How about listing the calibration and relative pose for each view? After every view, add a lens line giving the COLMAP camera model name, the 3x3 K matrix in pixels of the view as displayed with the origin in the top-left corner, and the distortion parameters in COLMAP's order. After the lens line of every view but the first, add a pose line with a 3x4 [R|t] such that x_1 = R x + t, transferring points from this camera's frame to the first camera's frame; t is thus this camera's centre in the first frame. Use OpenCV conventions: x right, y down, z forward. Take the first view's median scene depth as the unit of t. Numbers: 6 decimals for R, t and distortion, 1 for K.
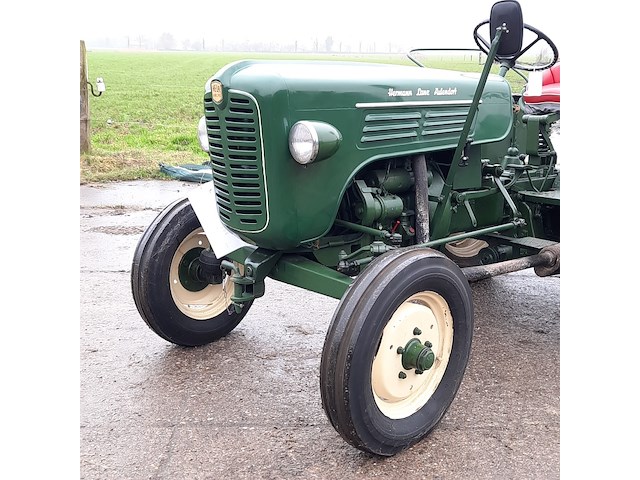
lens RADIAL K [[774.6, 0, 320.0], [0, 774.6, 240.0], [0, 0, 1]] dist [0.151277, -0.392175]
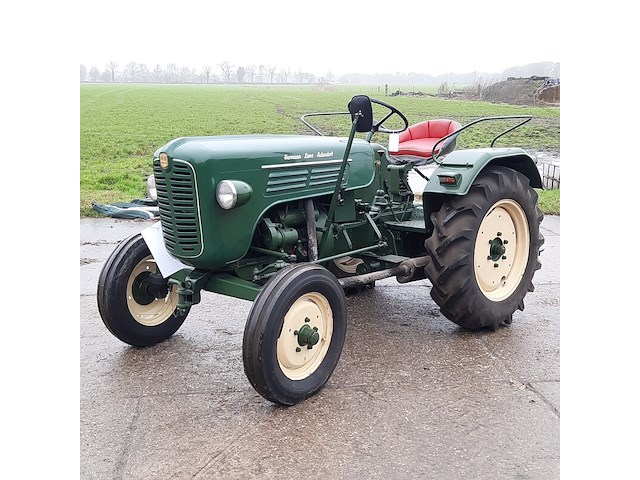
lens RADIAL K [[774.6, 0, 320.0], [0, 774.6, 240.0], [0, 0, 1]] dist [0.151277, -0.392175]
pose [[0.993880, -0.031092, 0.105995, -0.003014], [0.034903, 0.998802, -0.034291, 0.014335], [-0.104802, 0.037780, 0.993775, -0.408595]]
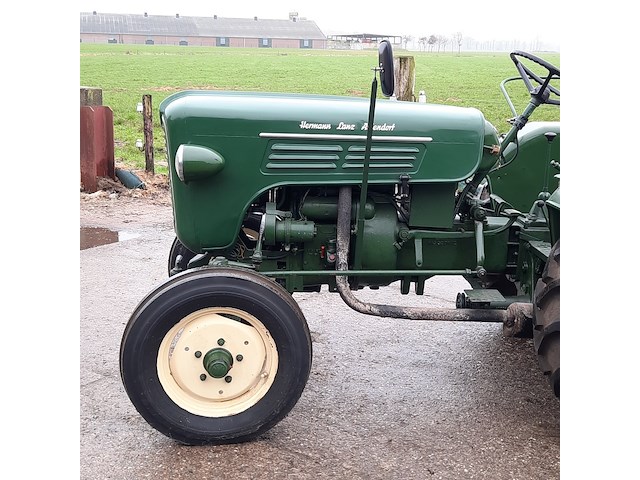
lens RADIAL K [[774.6, 0, 320.0], [0, 774.6, 240.0], [0, 0, 1]] dist [0.151277, -0.392175]
pose [[0.789205, 0.152137, -0.594987, 0.737320], [-0.154510, 0.986854, 0.047391, -0.084204], [0.594375, 0.054530, 0.802337, 0.161606]]
